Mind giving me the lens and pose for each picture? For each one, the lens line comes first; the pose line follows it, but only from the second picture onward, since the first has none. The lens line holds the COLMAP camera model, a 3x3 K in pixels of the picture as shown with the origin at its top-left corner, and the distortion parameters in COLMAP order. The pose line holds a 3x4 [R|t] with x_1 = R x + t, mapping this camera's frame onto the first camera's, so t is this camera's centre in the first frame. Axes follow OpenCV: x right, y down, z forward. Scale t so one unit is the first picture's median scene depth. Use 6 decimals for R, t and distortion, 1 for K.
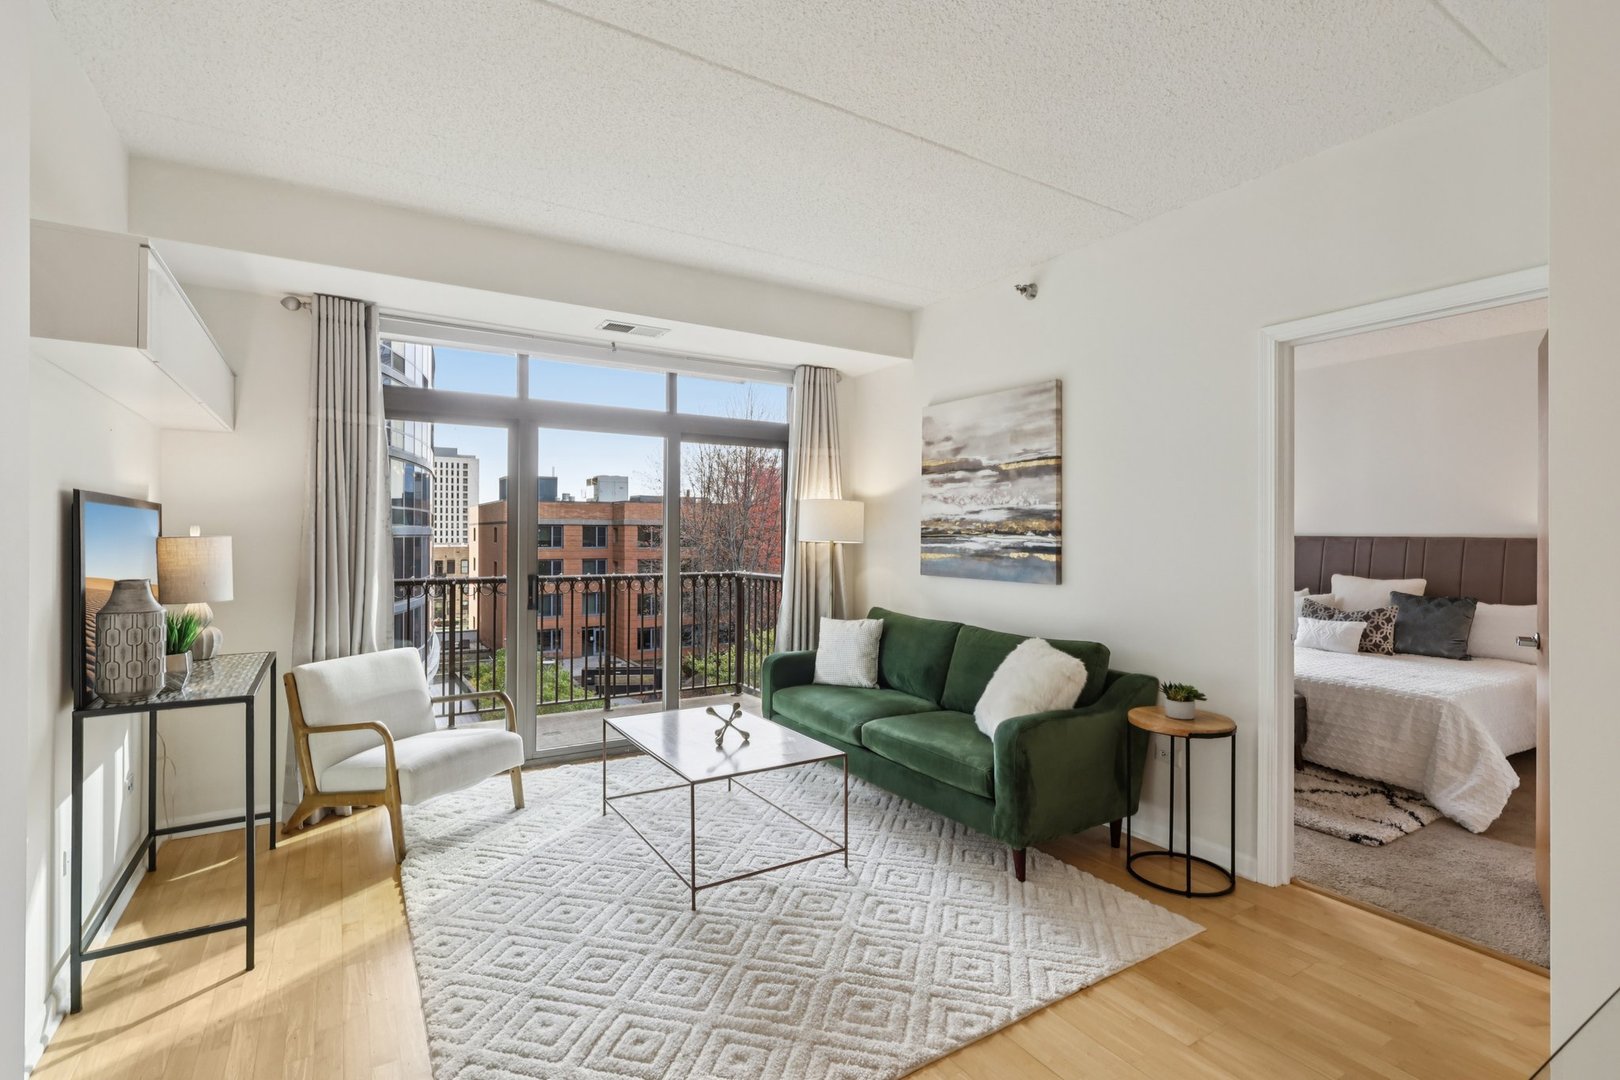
lens RADIAL K [[756.7, 0, 830.0], [0, 756.7, 529.4], [0, 0, 1]] dist [0.015903, -0.000023]
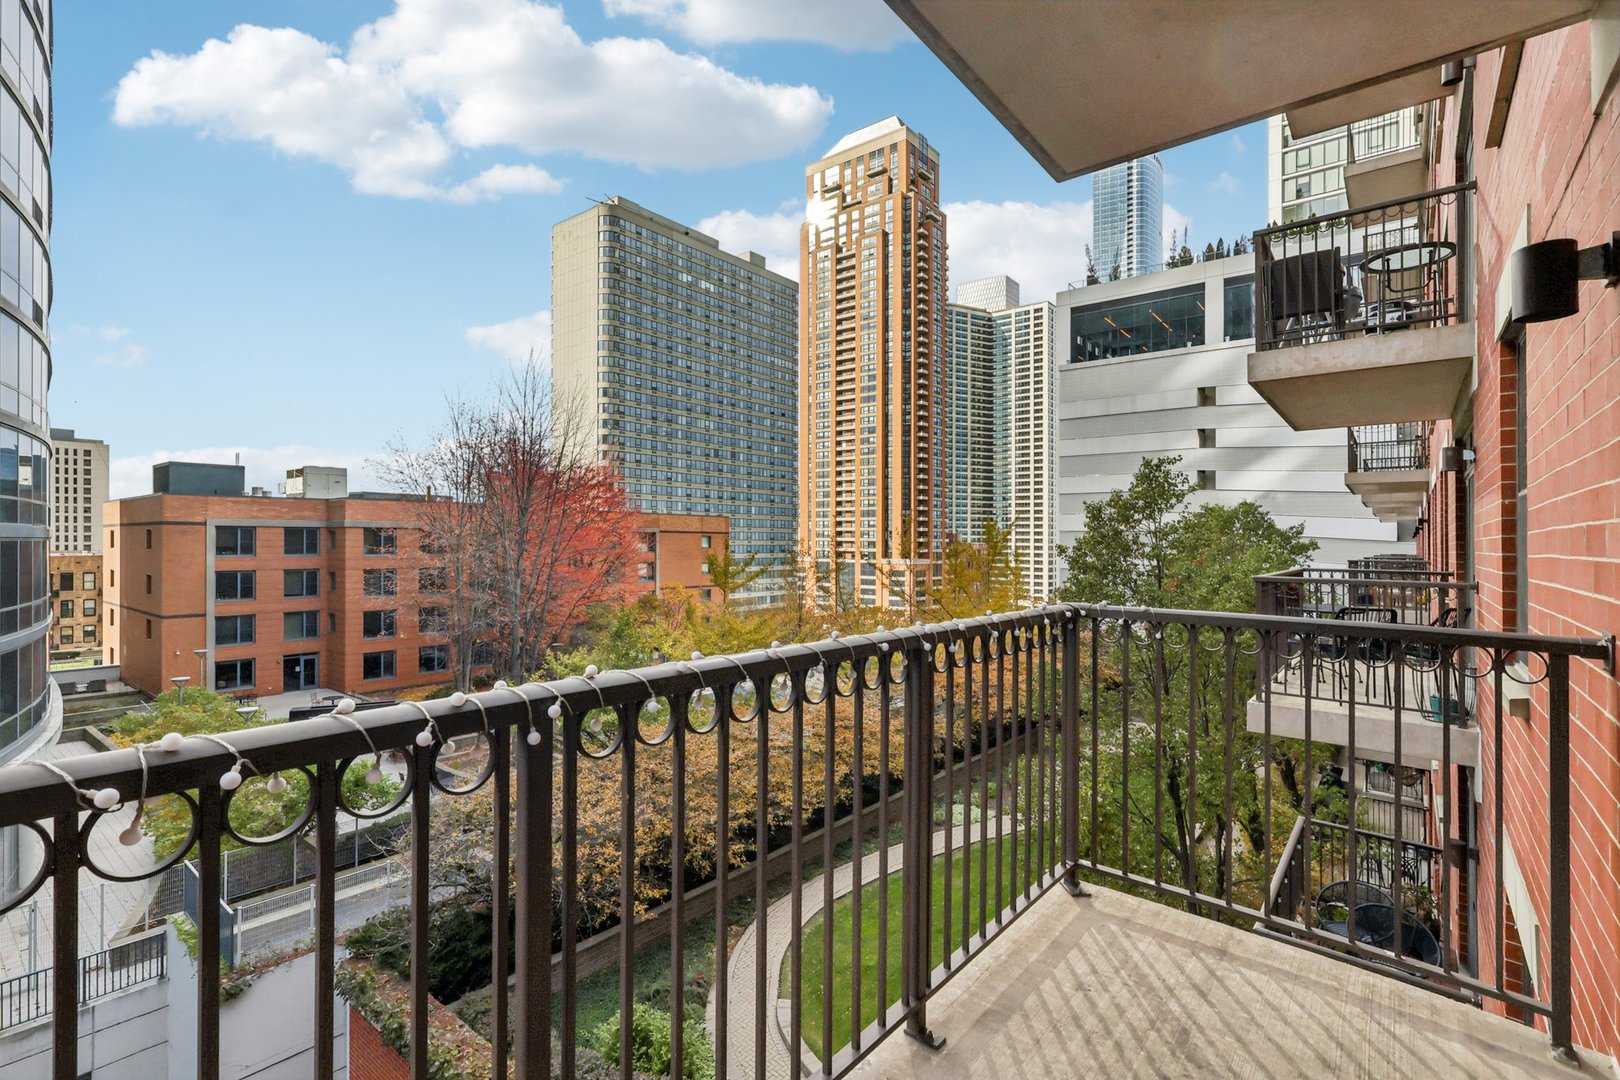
lens RADIAL K [[756.7, 0, 812.0], [0, 756.7, 534.4], [0, 0, 1]] dist [0.015903, -0.000023]
pose [[0.951968, 0.004762, 0.306161, -0.591414], [-0.003887, 0.999986, -0.003466, 0.036652], [-0.306173, 0.002109, 0.951974, 0.946579]]
